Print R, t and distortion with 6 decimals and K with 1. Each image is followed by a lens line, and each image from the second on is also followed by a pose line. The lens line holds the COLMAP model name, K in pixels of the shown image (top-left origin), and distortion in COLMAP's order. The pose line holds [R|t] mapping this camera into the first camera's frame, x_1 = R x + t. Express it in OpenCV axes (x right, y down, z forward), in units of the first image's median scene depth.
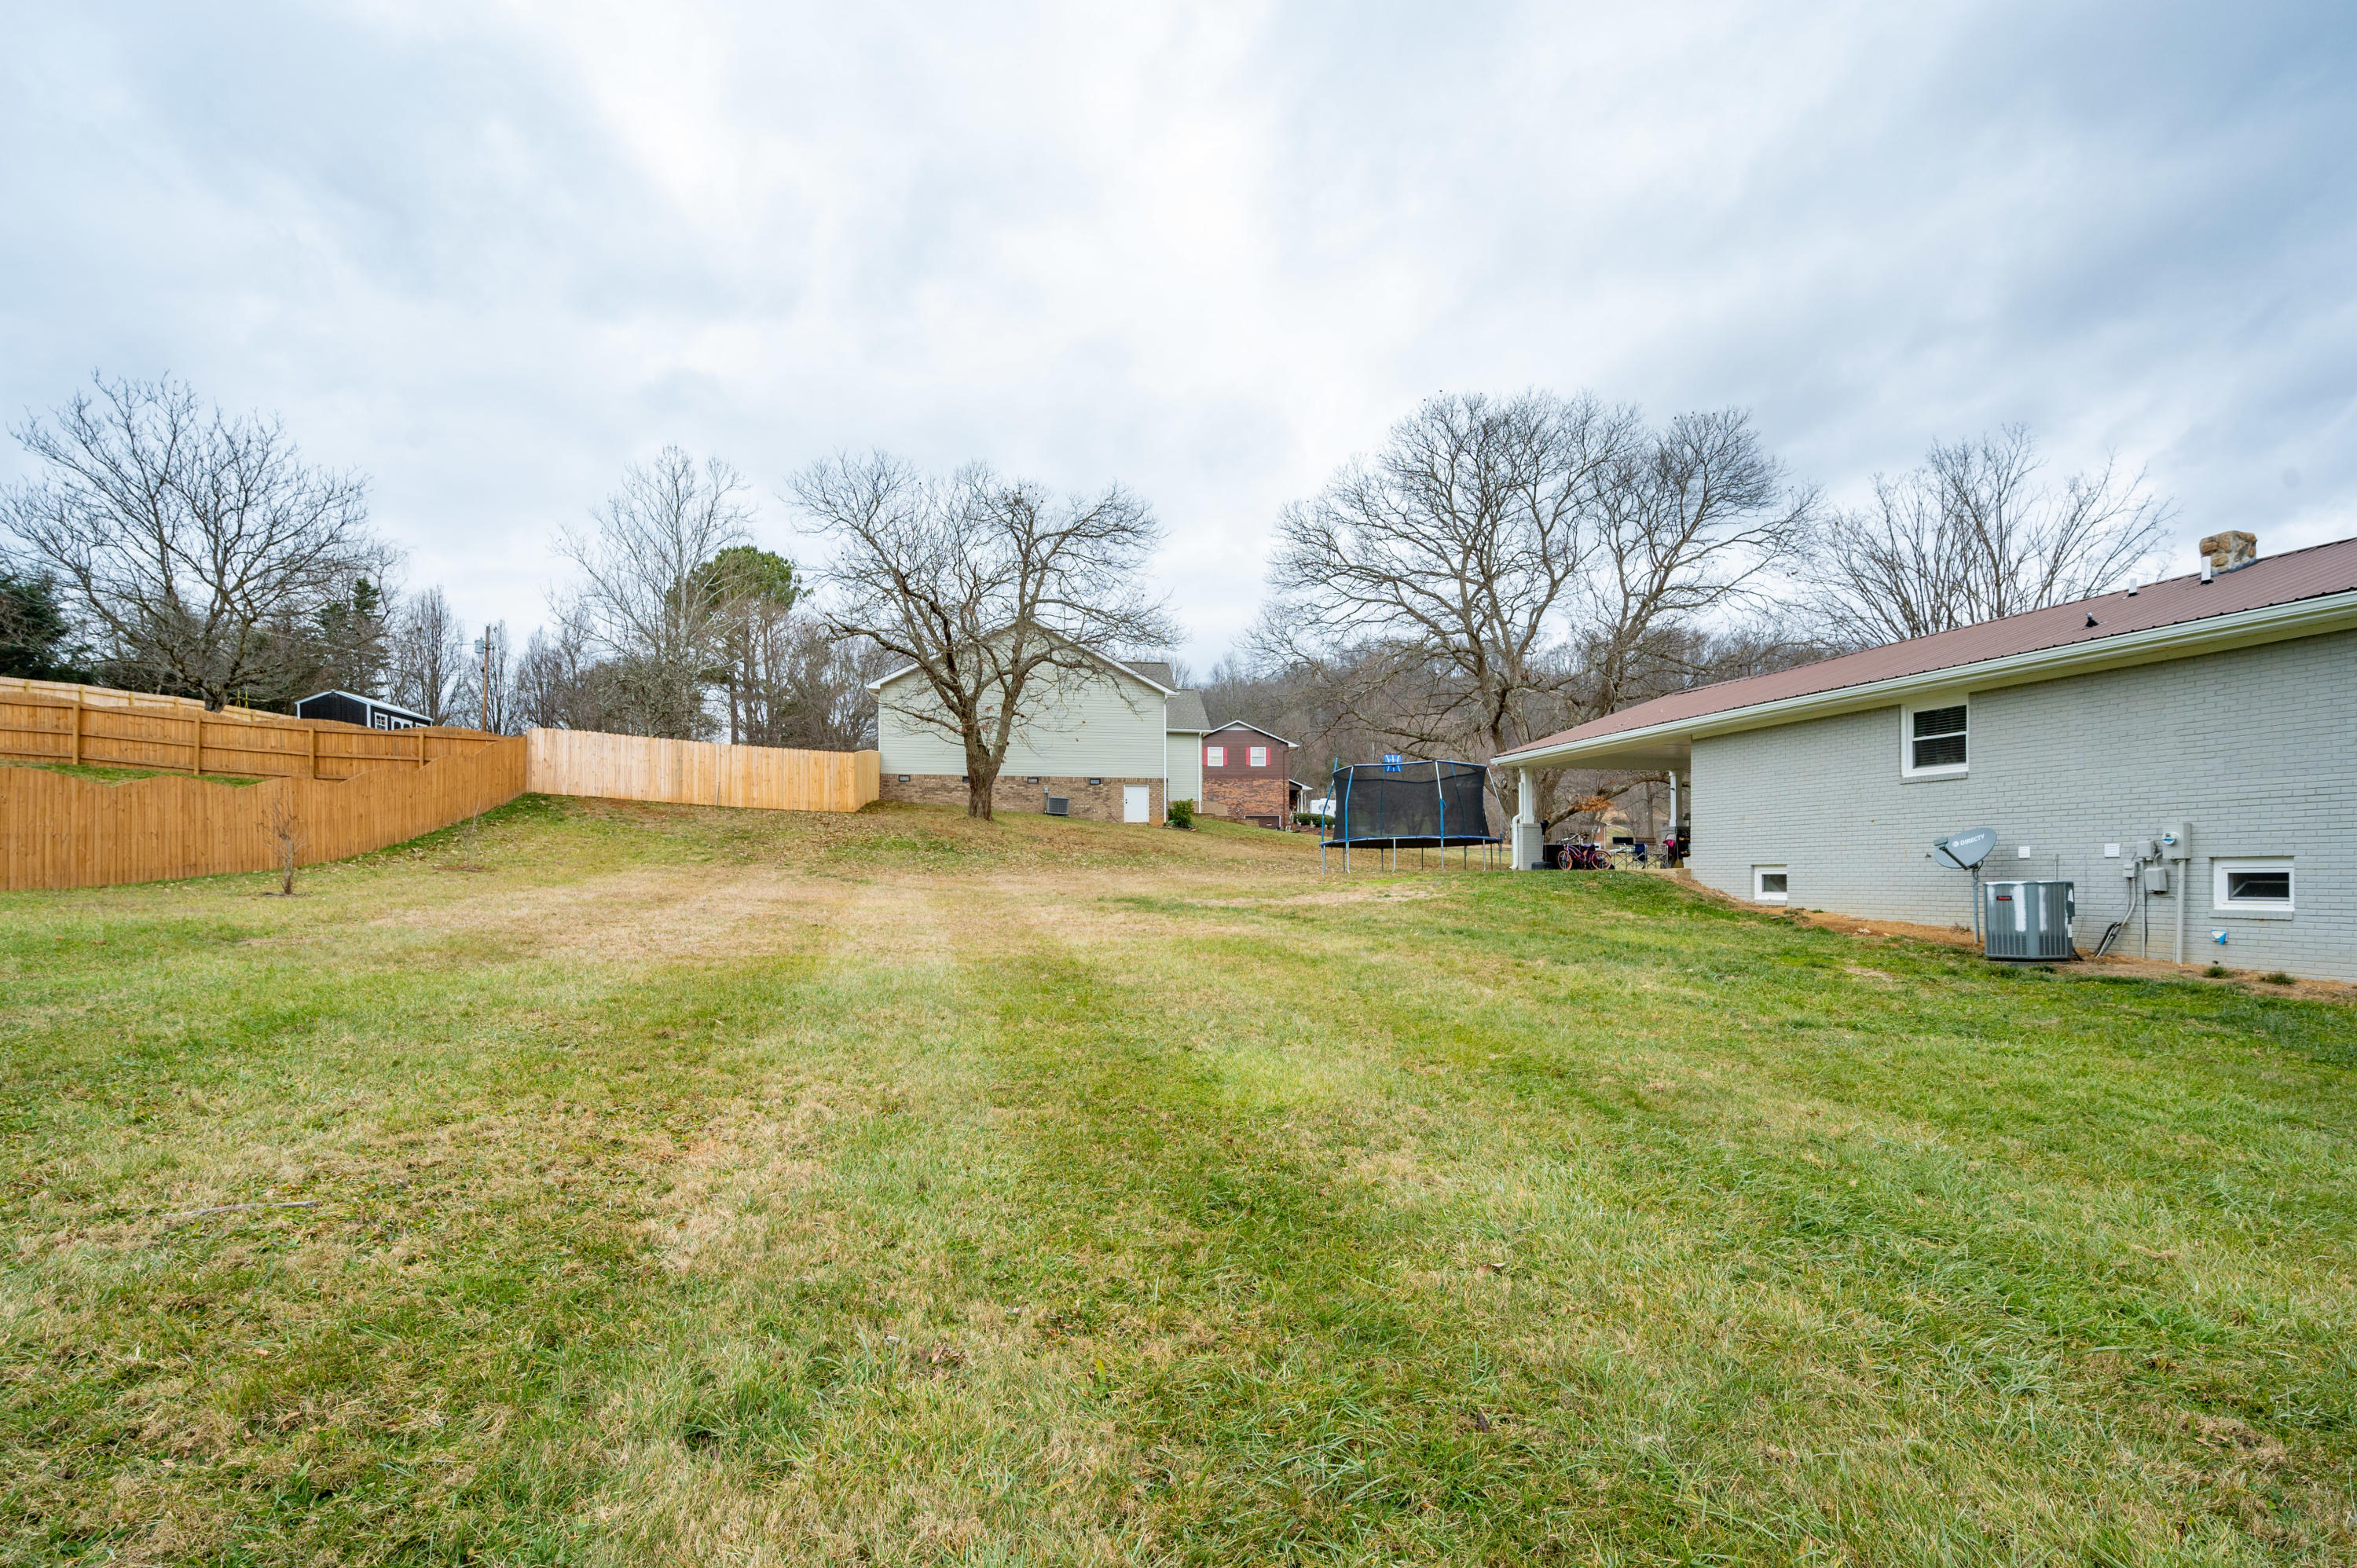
lens RADIAL K [[1163.1, 0, 1244.4], [0, 1163.1, 869.1], [0, 0, 1]] dist [0.001258, 0.000332]
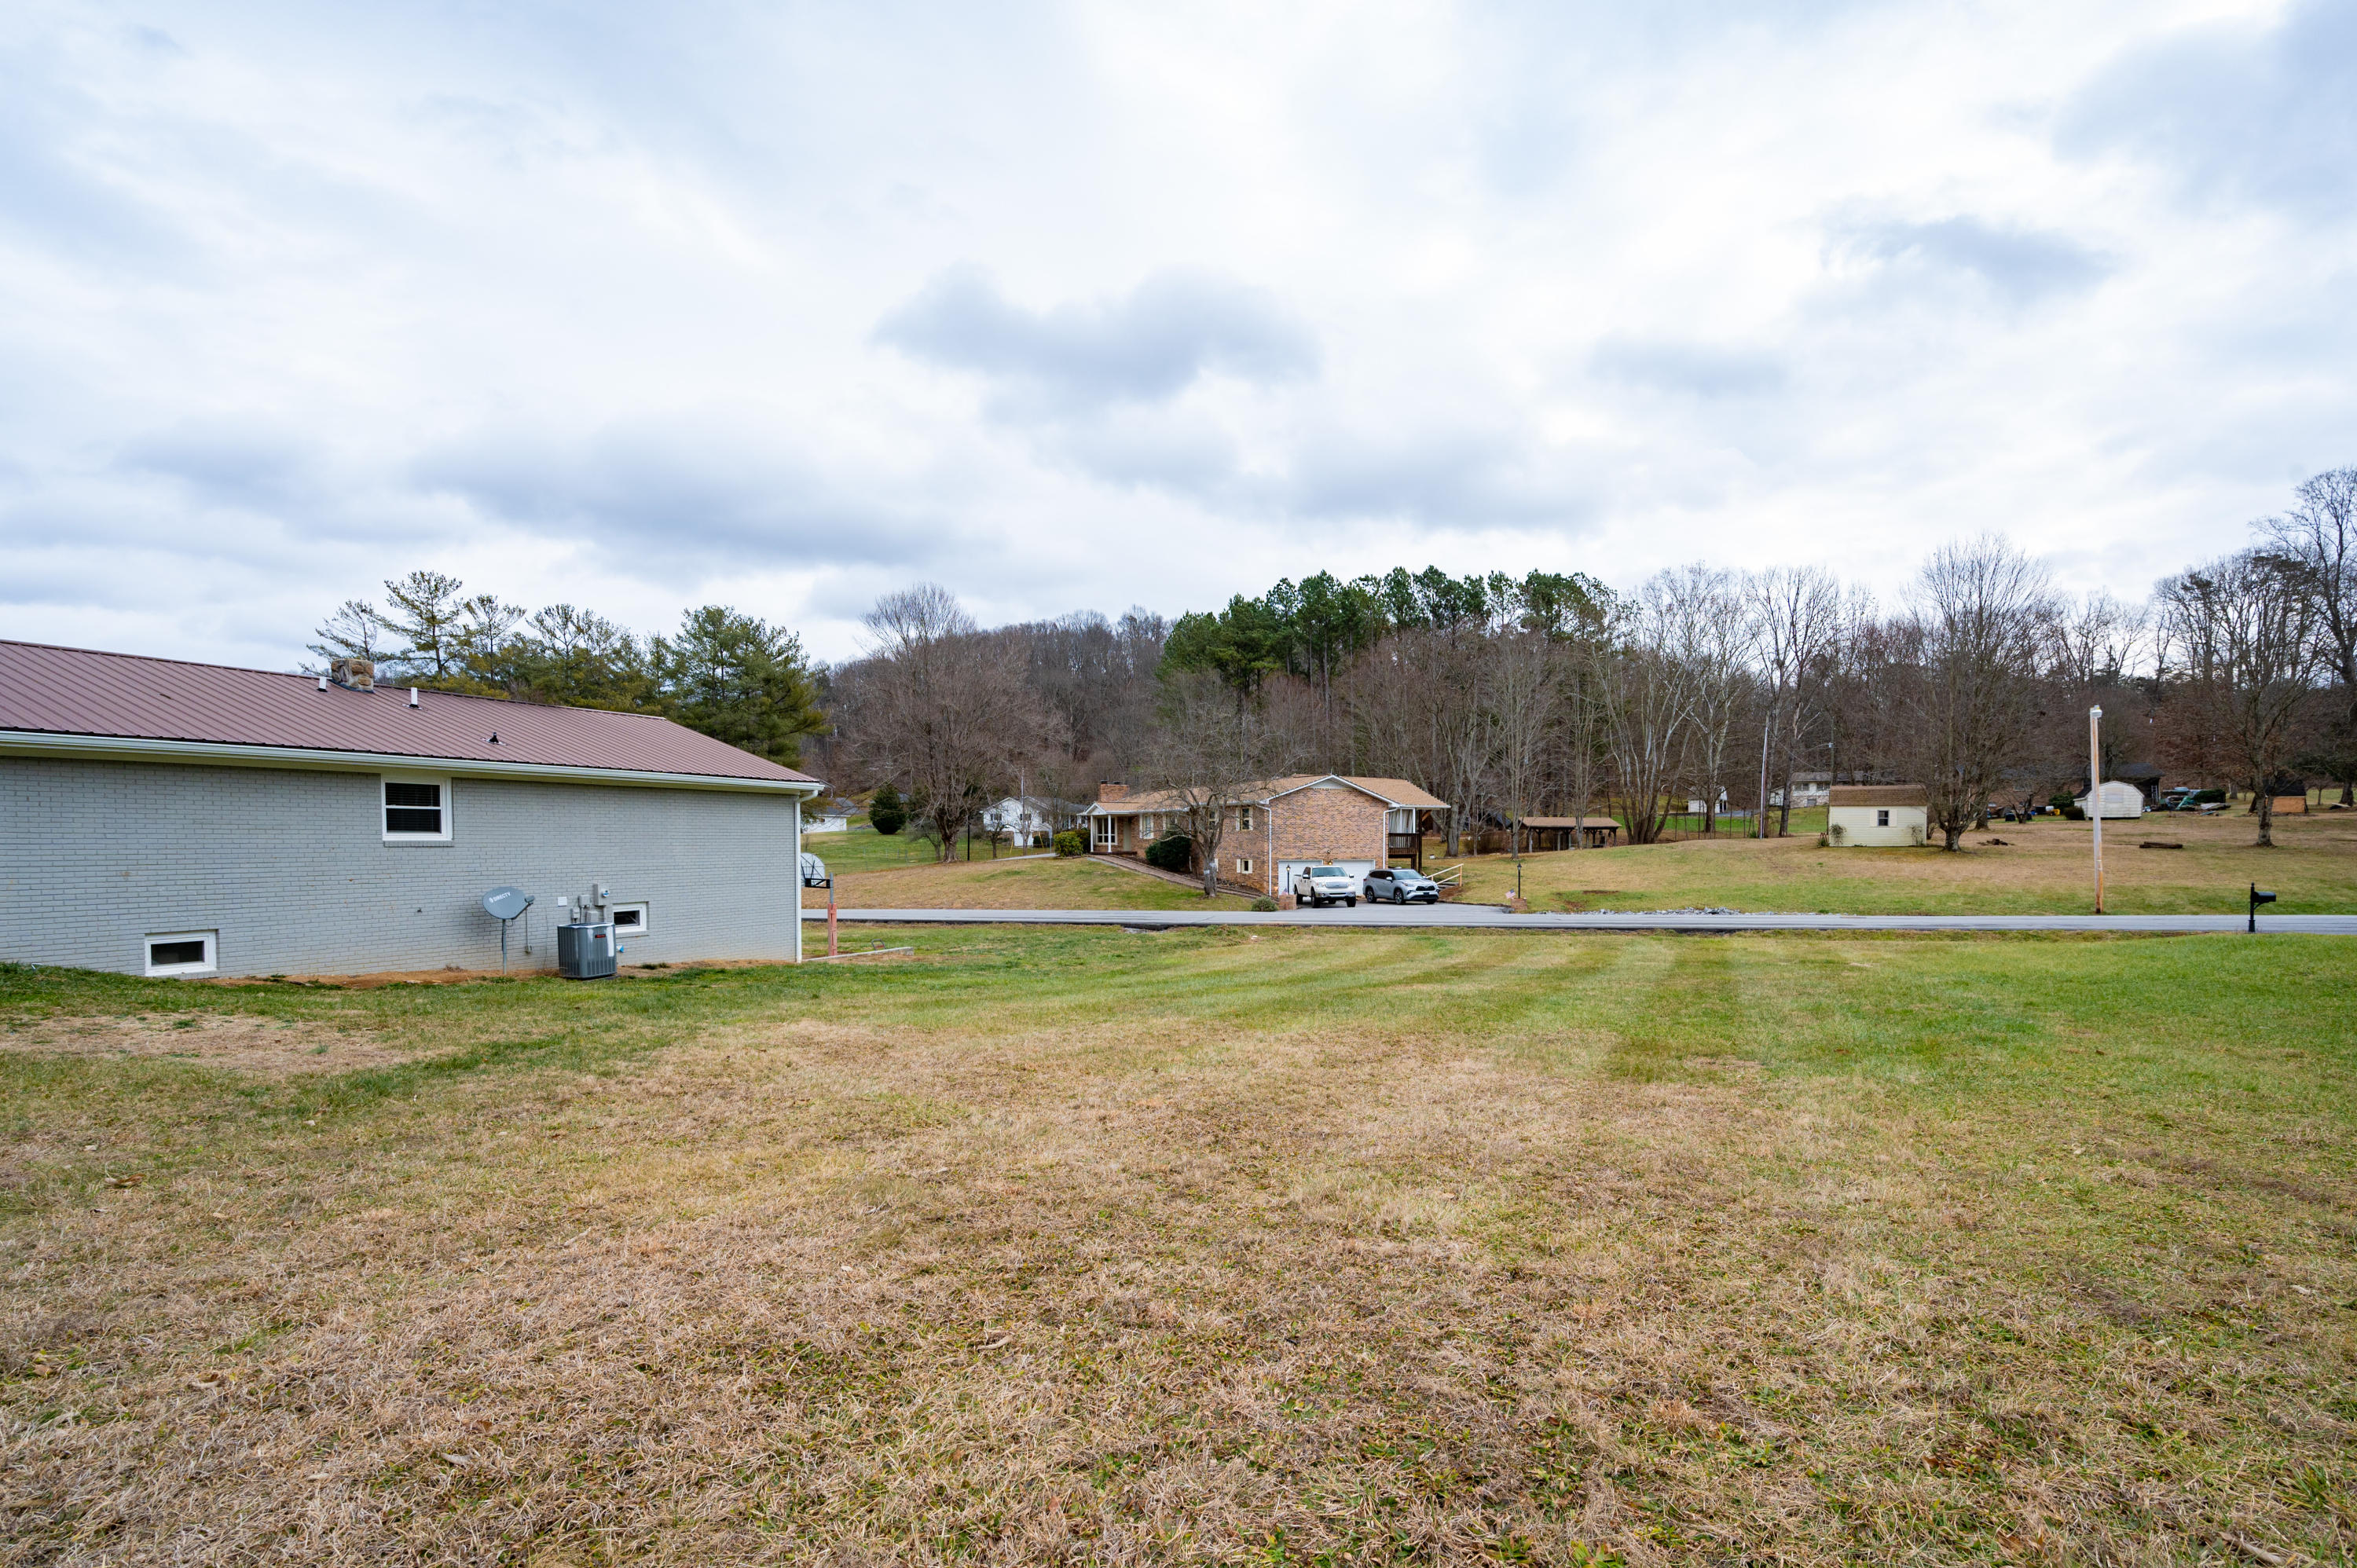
lens RADIAL K [[1126.1, 0, 1259.0], [0, 1126.1, 863.0], [0, 0, 1]] dist [0.003051, -0.000442]
pose [[-0.779118, -0.012672, 0.626750, -0.450637], [-0.002989, 0.999859, 0.016499, -0.046980], [-0.626871, 0.010981, -0.779046, 0.793119]]
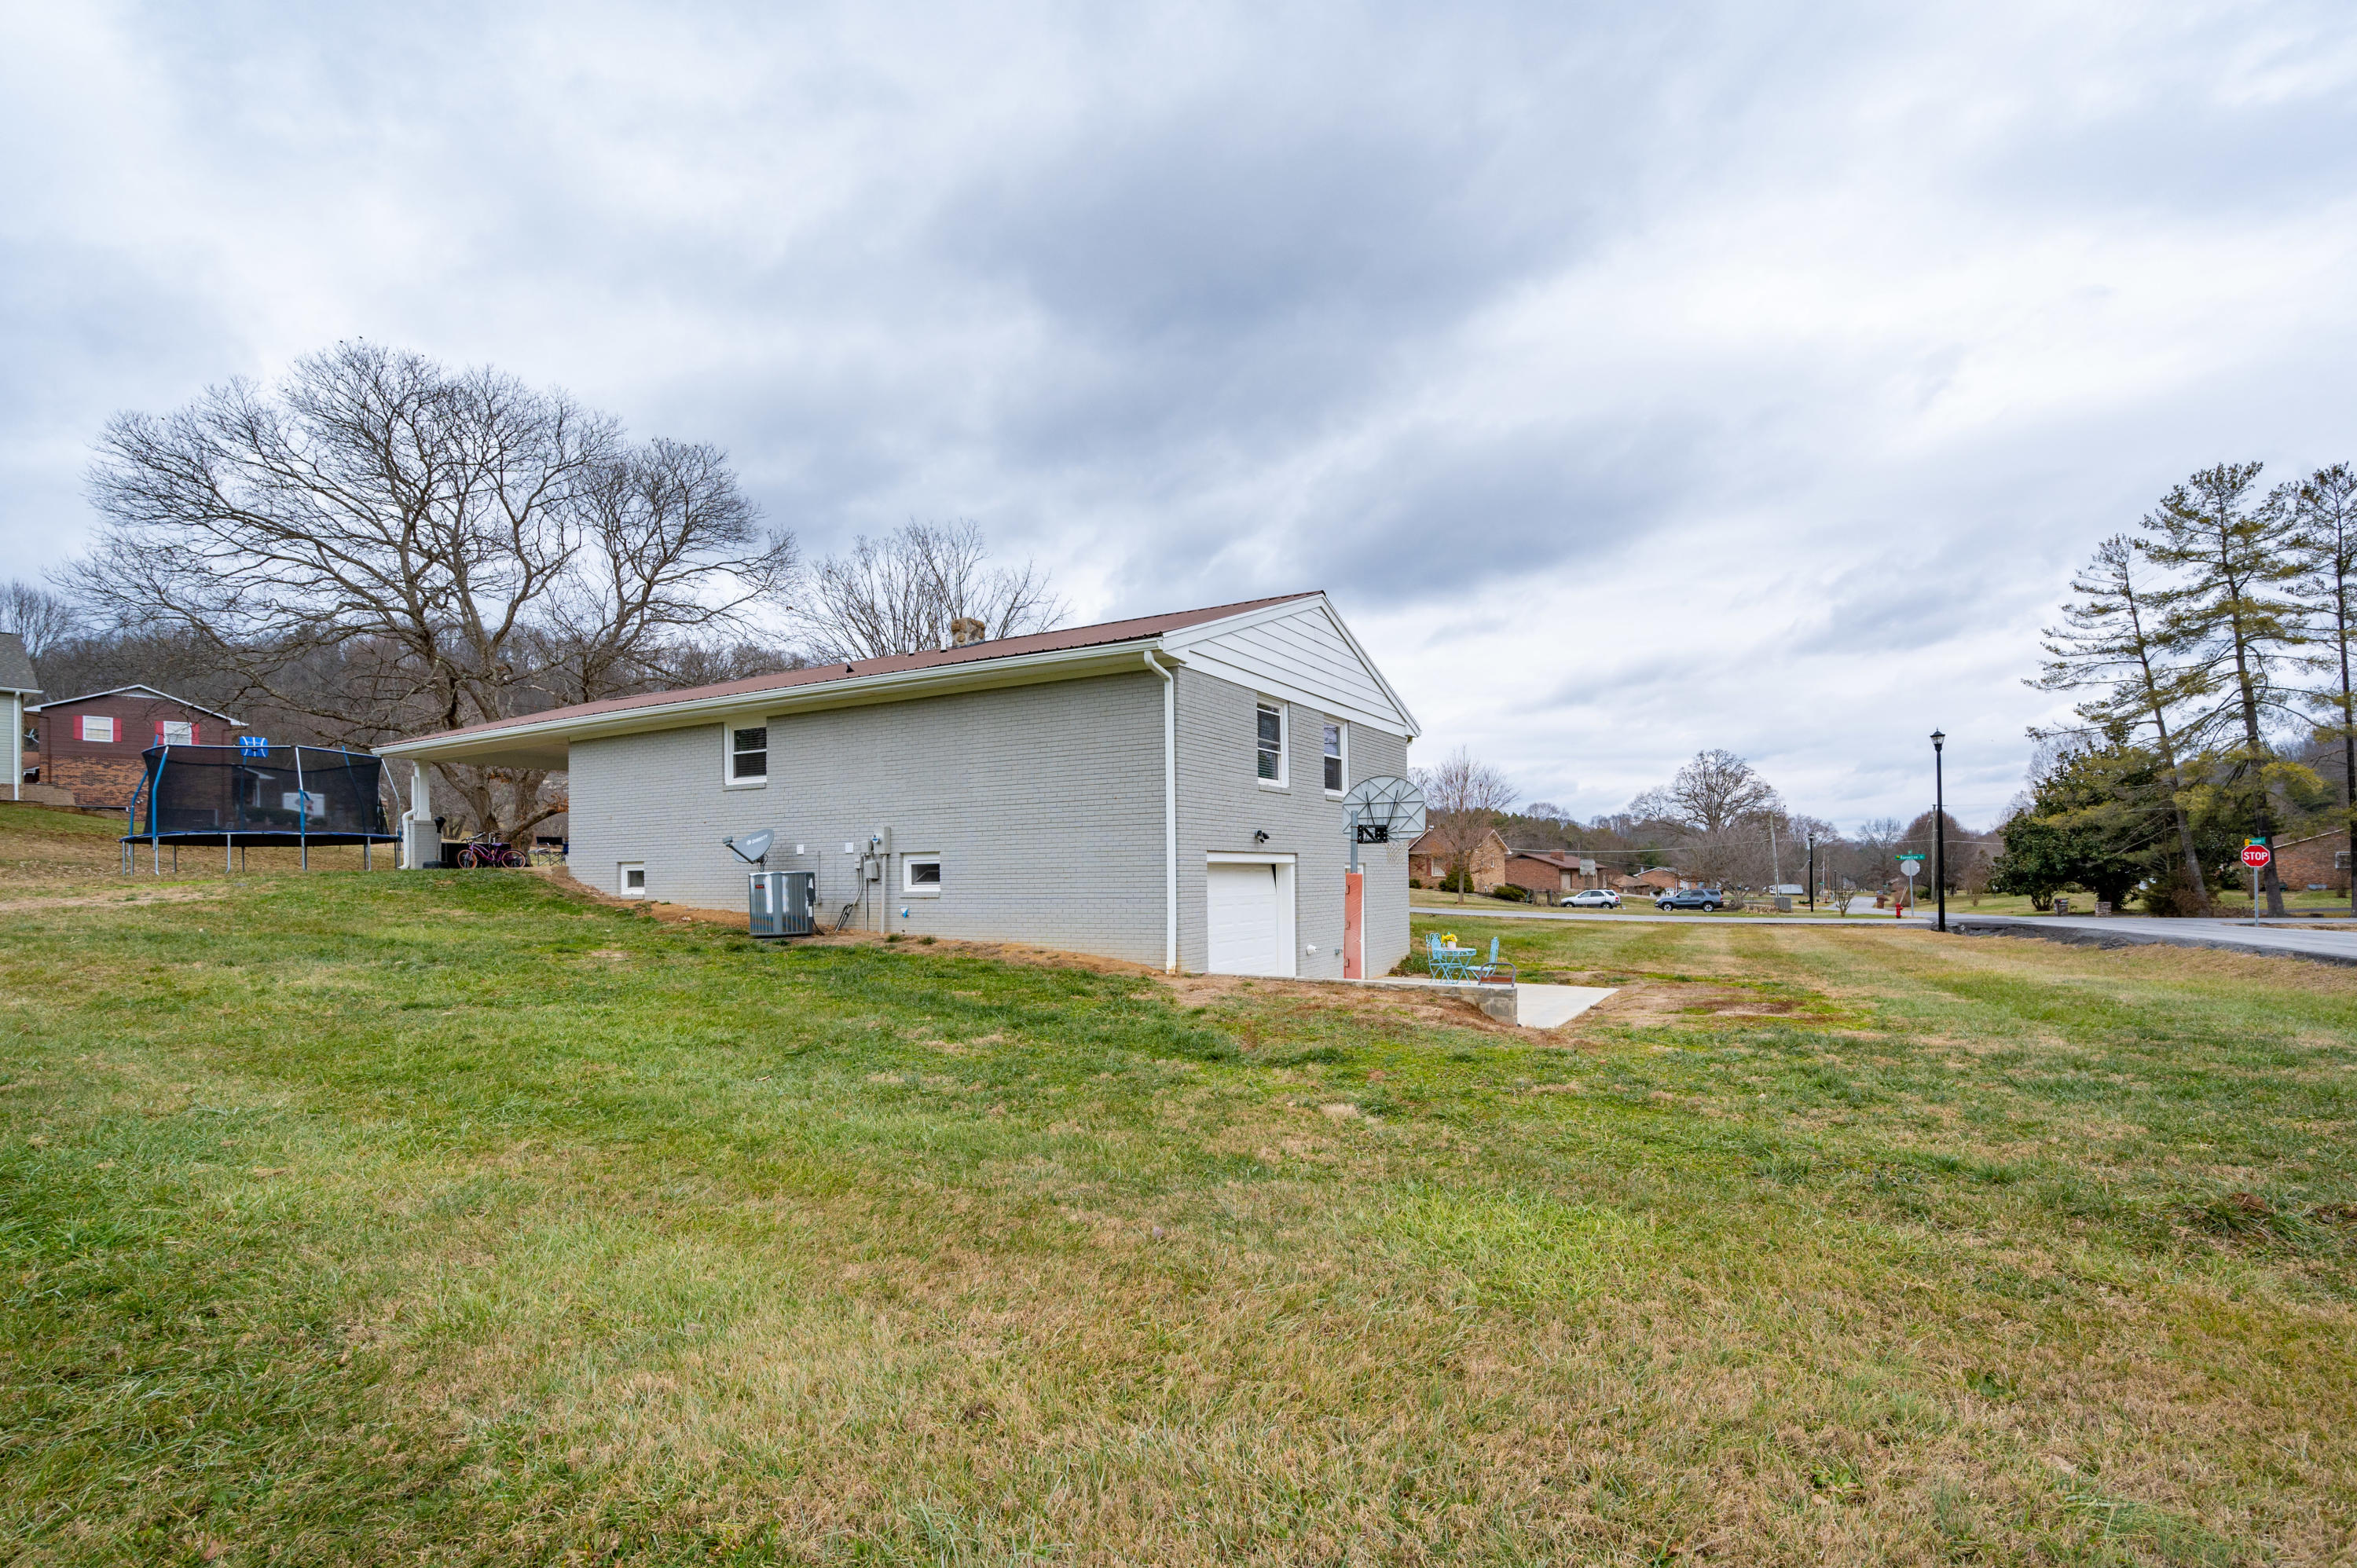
lens RADIAL K [[1063.7, 0, 1245.2], [0, 1063.7, 863.7], [0, 0, 1]] dist [0.000159, -0.000260]
pose [[0.723501, 0.000272, 0.690323, 0.126170], [0.006908, 0.999947, -0.007634, 0.006675], [-0.690288, 0.010293, 0.723461, -0.075248]]
